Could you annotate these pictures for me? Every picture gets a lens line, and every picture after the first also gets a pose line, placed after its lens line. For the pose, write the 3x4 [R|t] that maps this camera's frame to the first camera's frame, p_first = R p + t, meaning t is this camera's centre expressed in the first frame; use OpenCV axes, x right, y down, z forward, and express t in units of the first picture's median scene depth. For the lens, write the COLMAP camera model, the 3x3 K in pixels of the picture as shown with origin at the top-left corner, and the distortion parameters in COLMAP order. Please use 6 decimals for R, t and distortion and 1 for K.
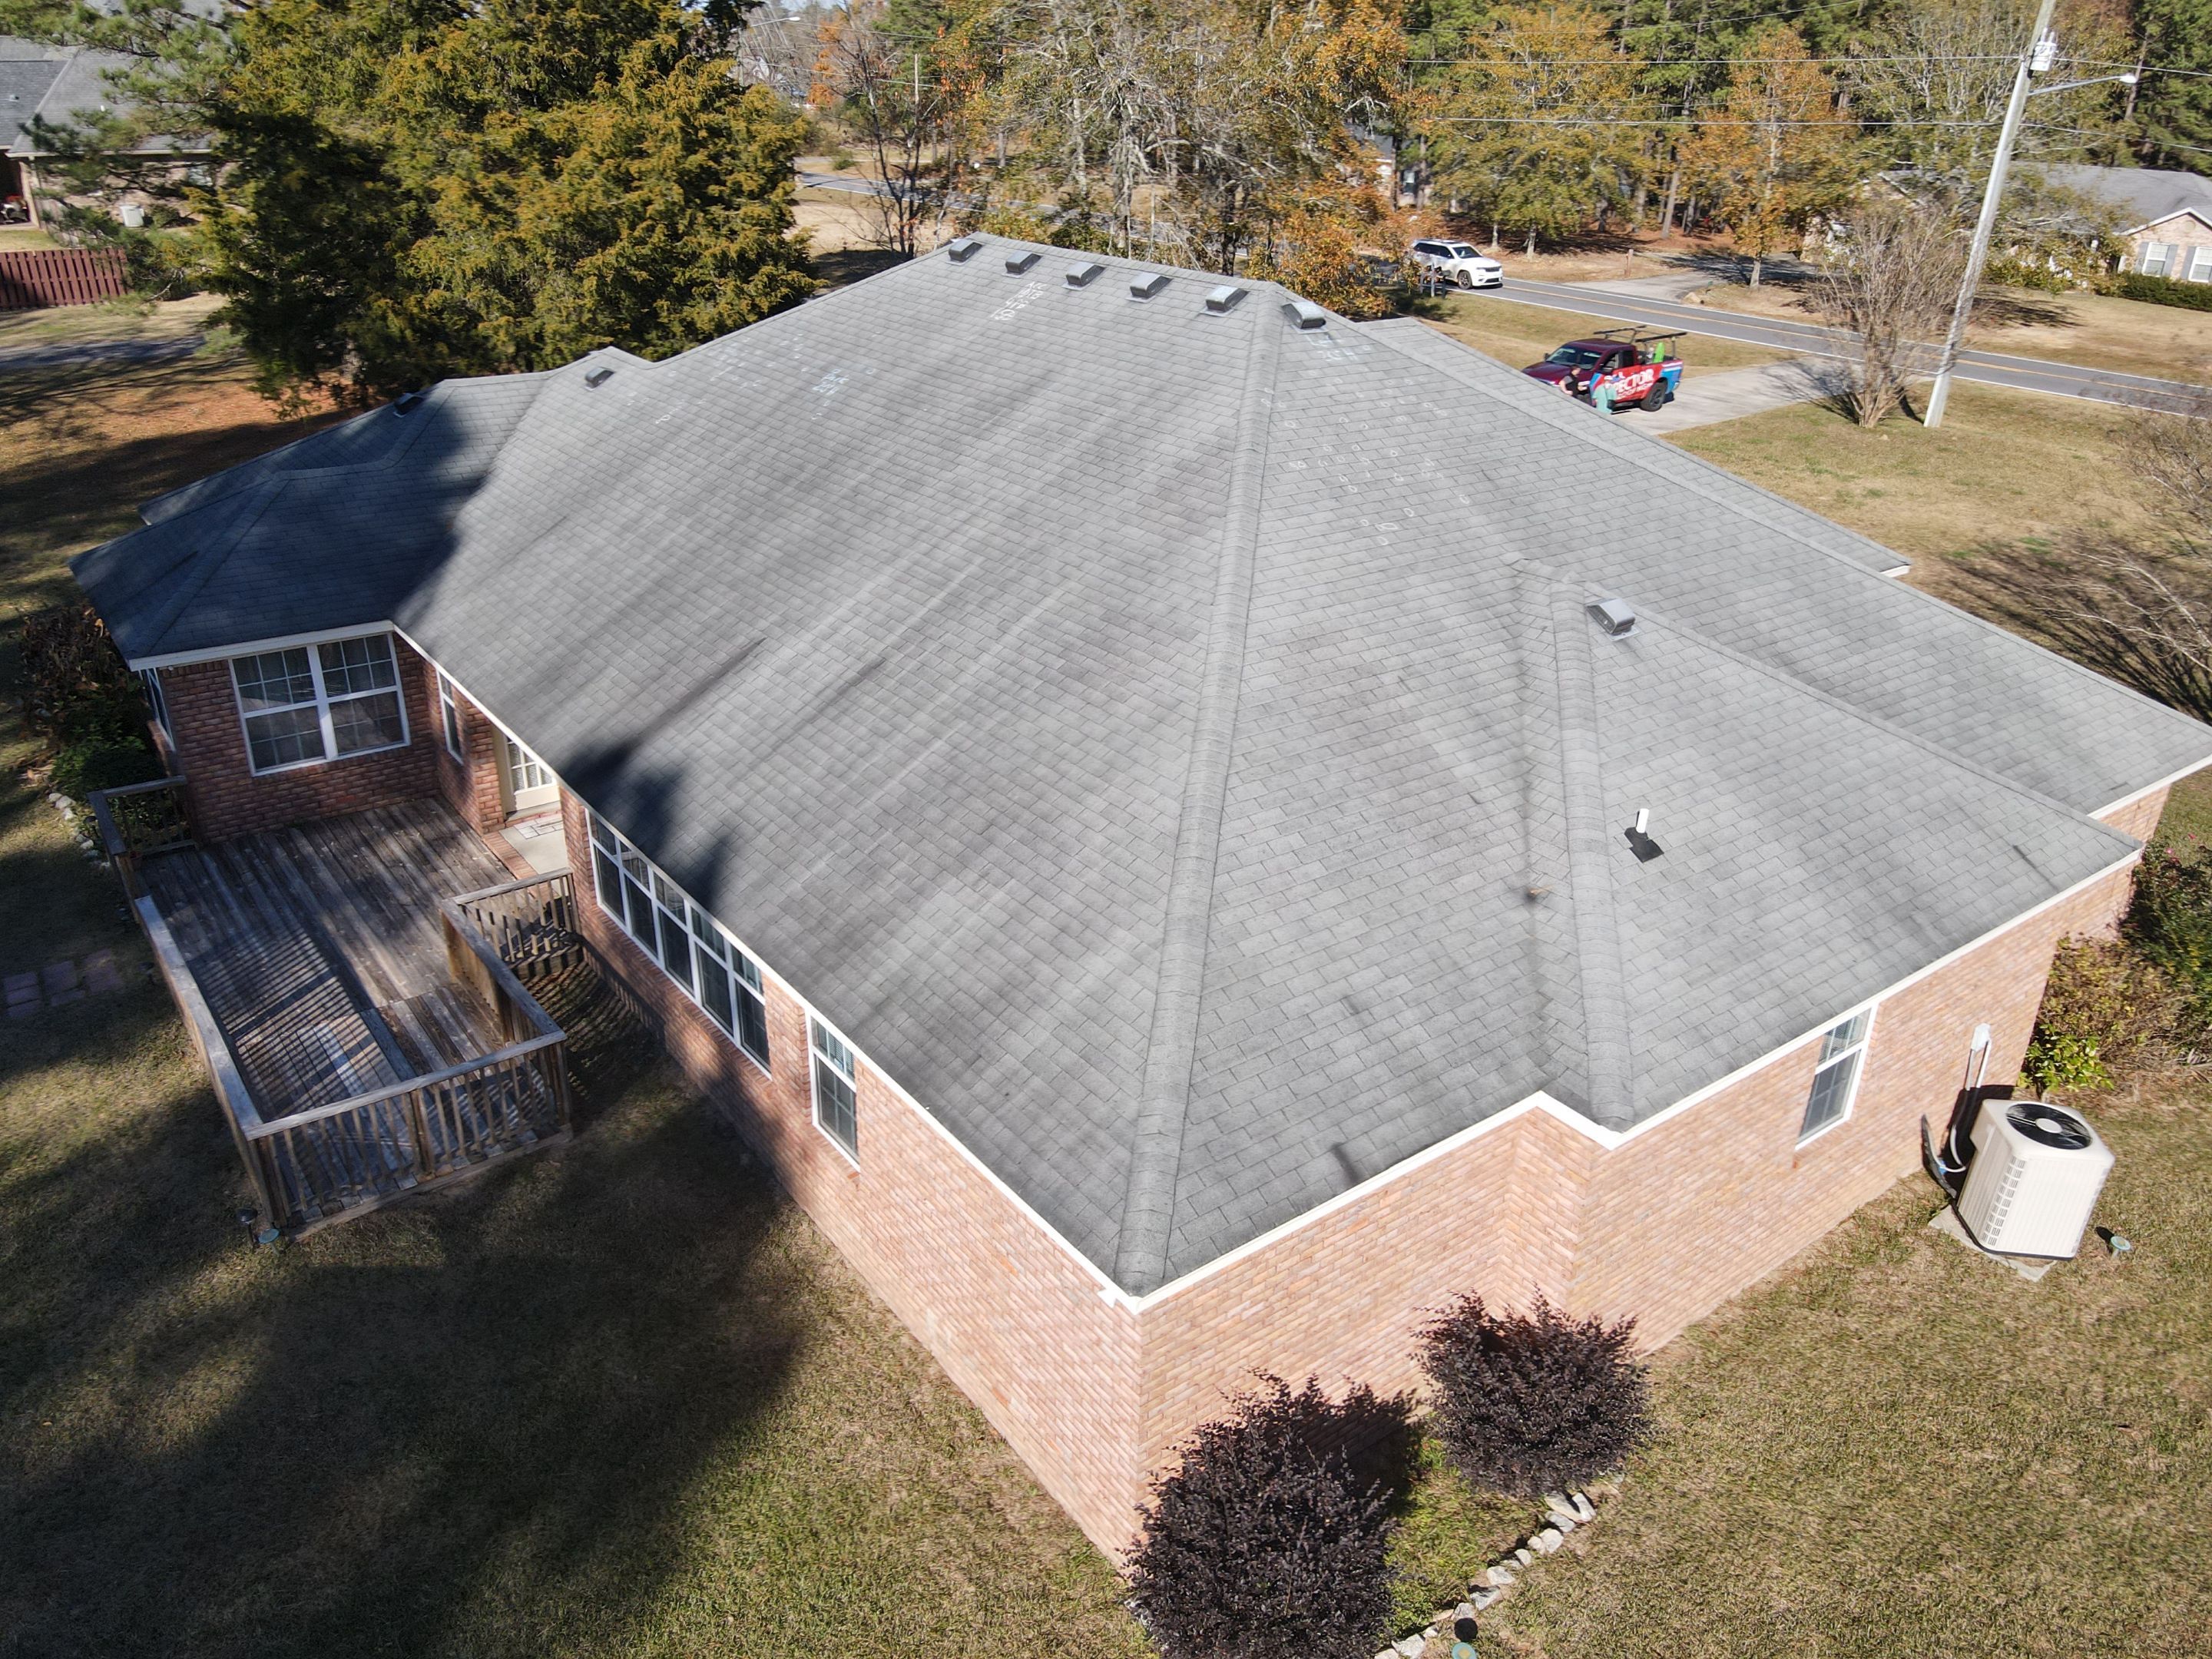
lens RADIAL K [[1634.7, 0, 1119.9], [0, 1634.7, 836.4], [0, 0, 1]] dist [-0.002940, 0.019261]
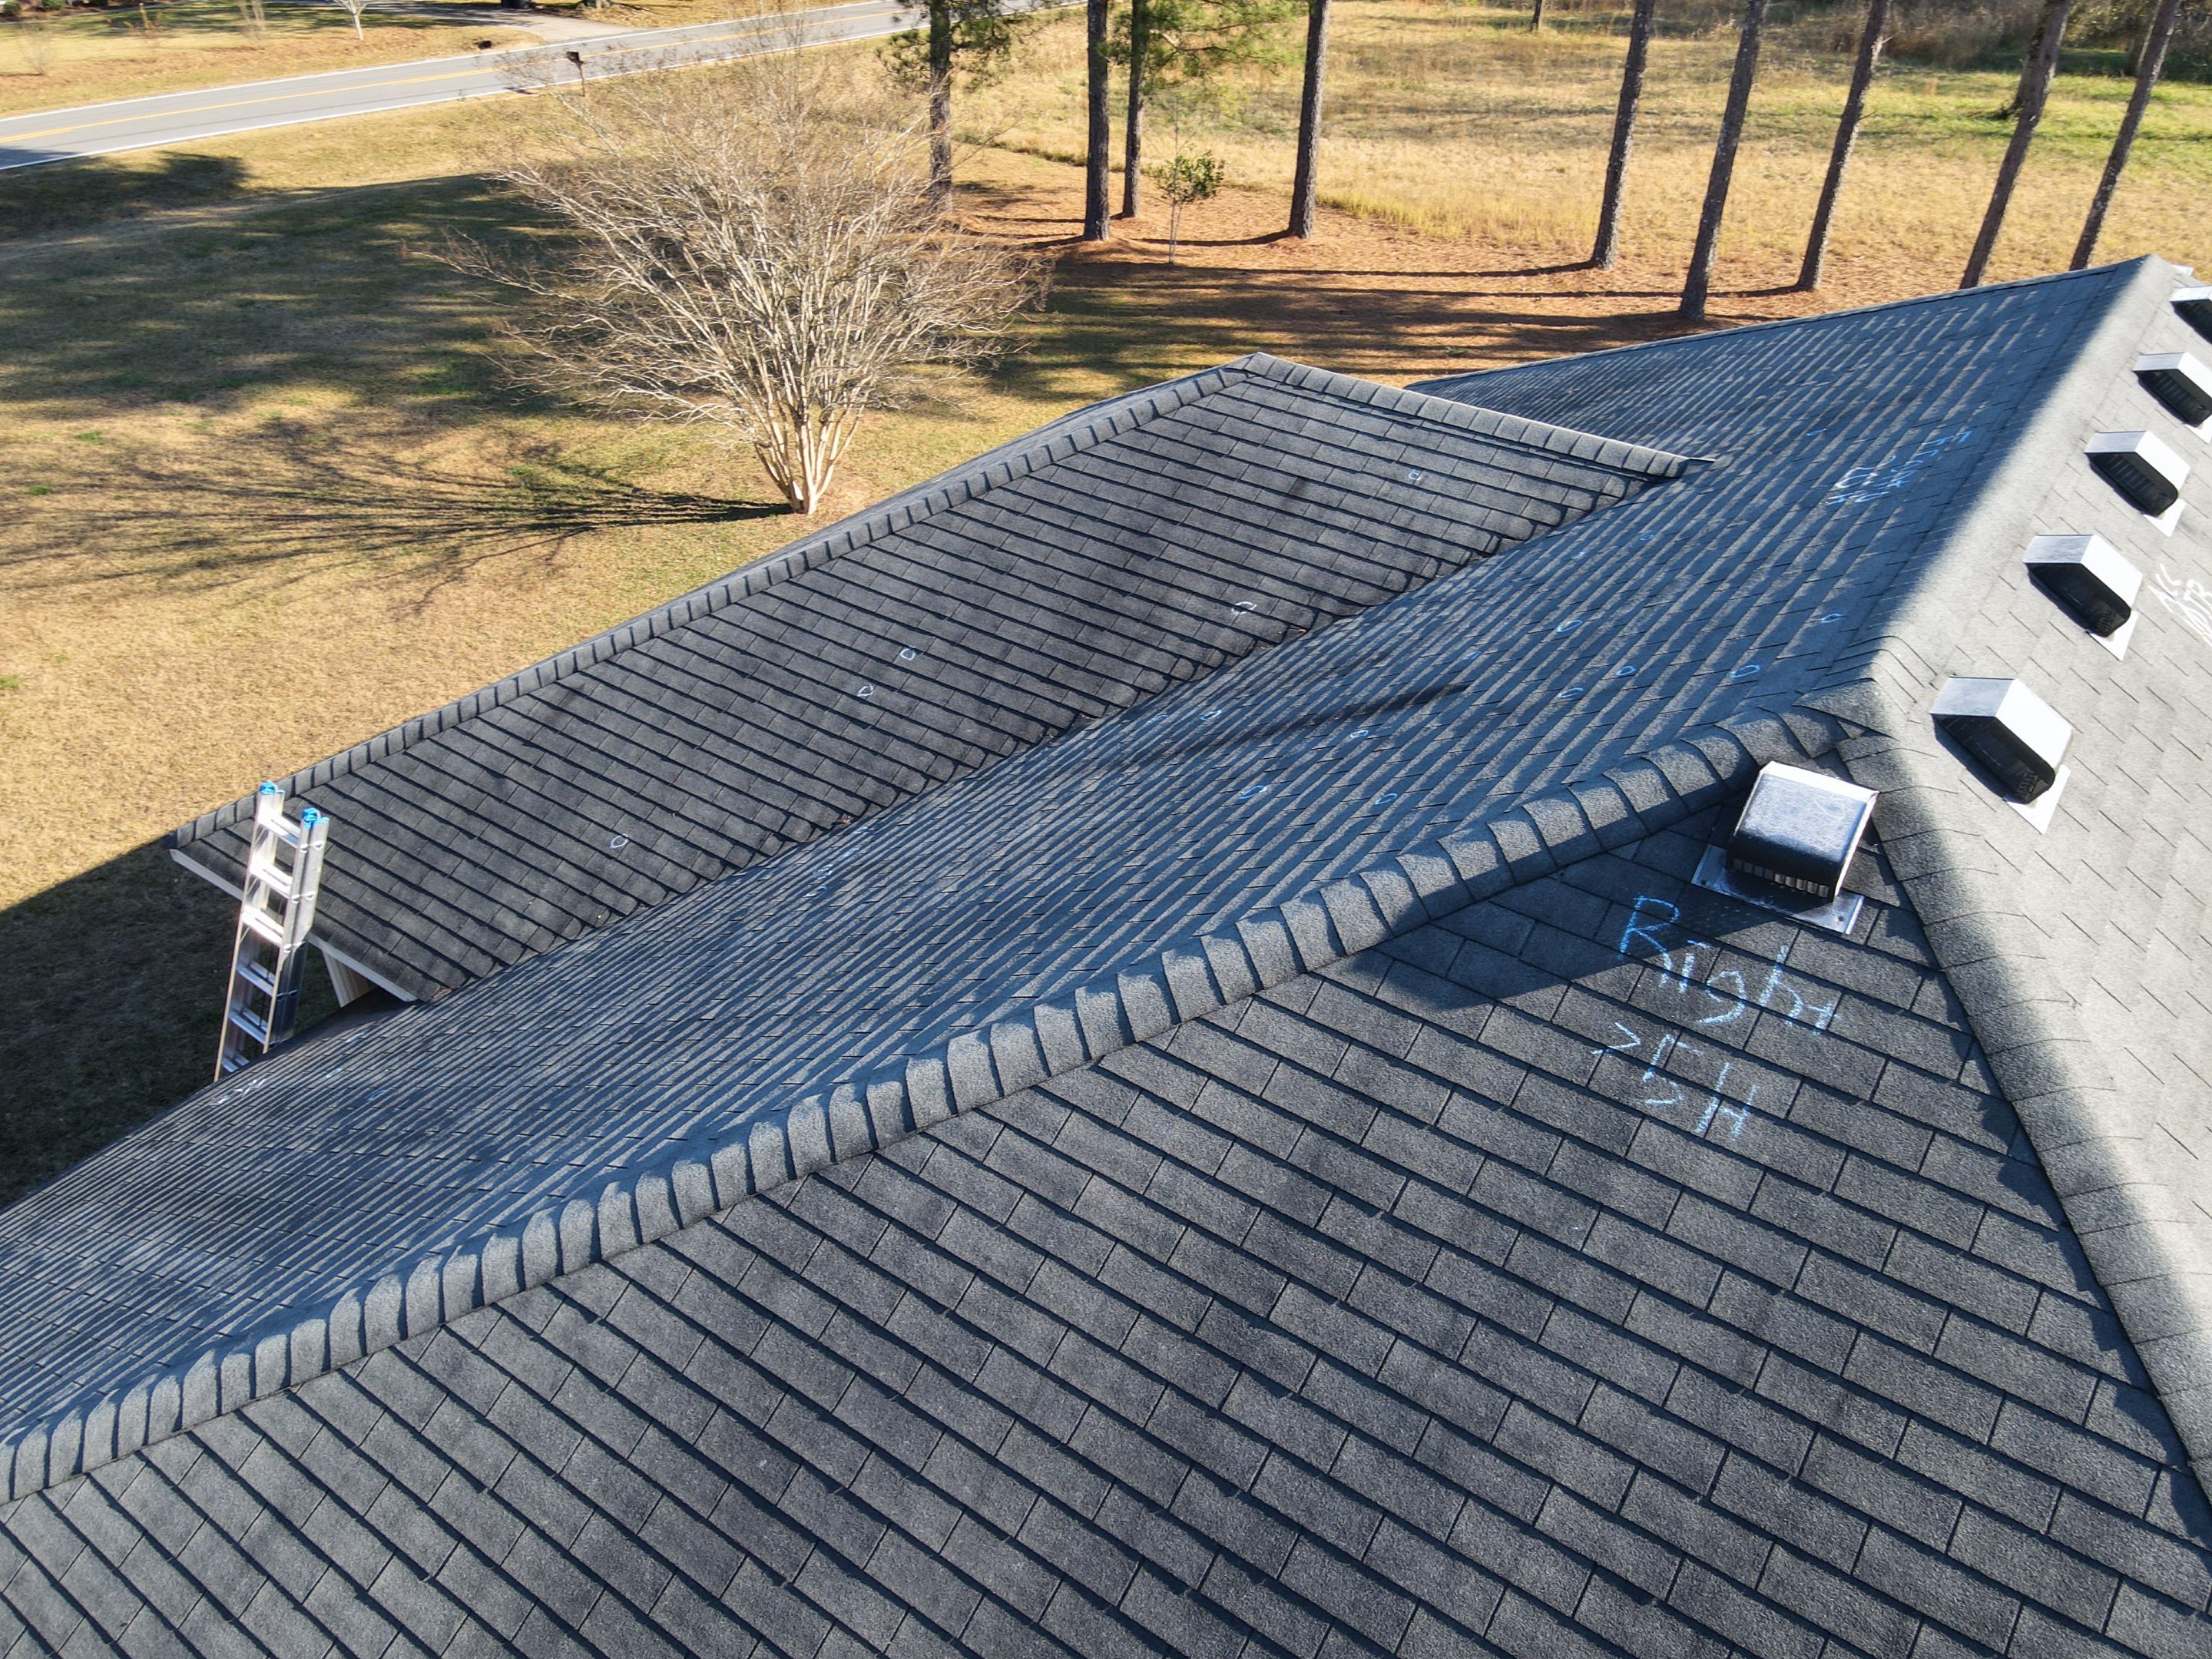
lens RADIAL K [[1631.8, 0, 1123.2], [0, 1631.8, 828.7], [0, 0, 1]] dist [-0.018207, 0.051055]
pose [[-0.306693, -0.559552, 0.769962, -0.295076], [0.382406, 0.668347, 0.638027, -0.663881], [-0.871611, 0.490116, 0.008999, 1.358878]]
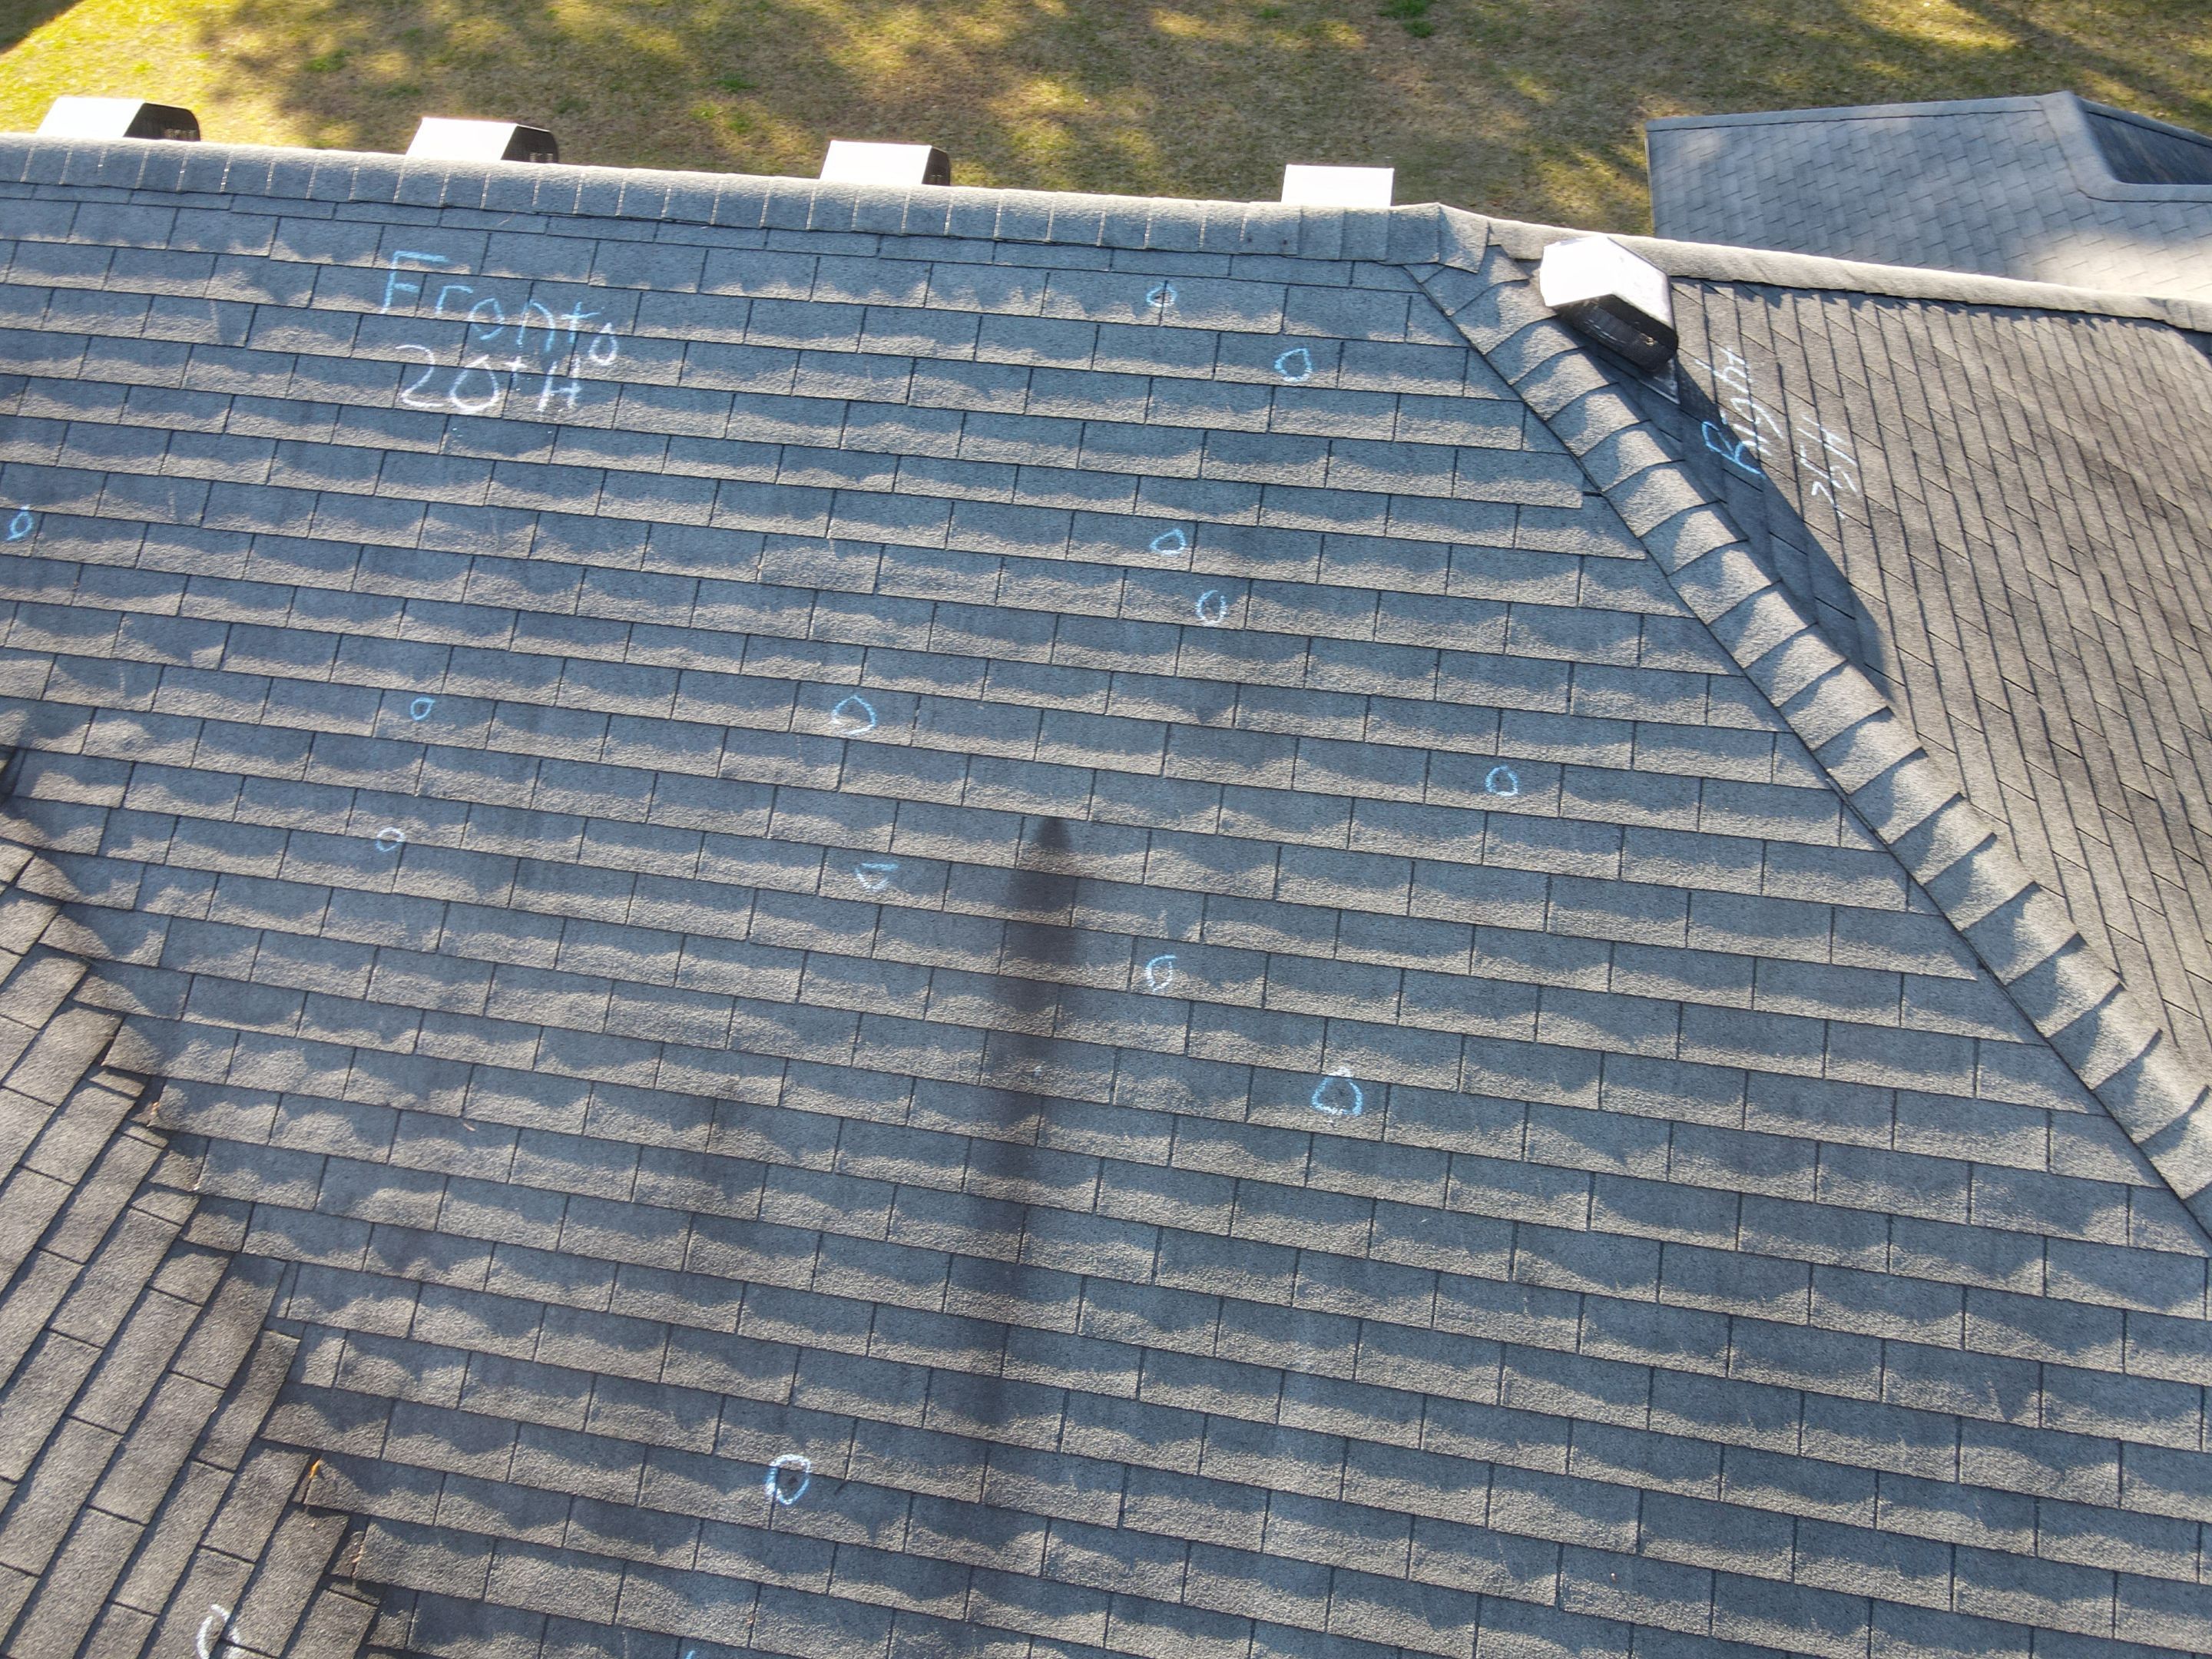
lens RADIAL K [[1634.7, 0, 1119.9], [0, 1634.7, 836.4], [0, 0, 1]] dist [-0.002940, 0.019261]
pose [[-0.732564, 0.502537, -0.459137, 0.087997], [-0.281014, 0.391078, 0.876407, -0.625071], [0.619986, 0.771048, -0.145270, 1.319476]]
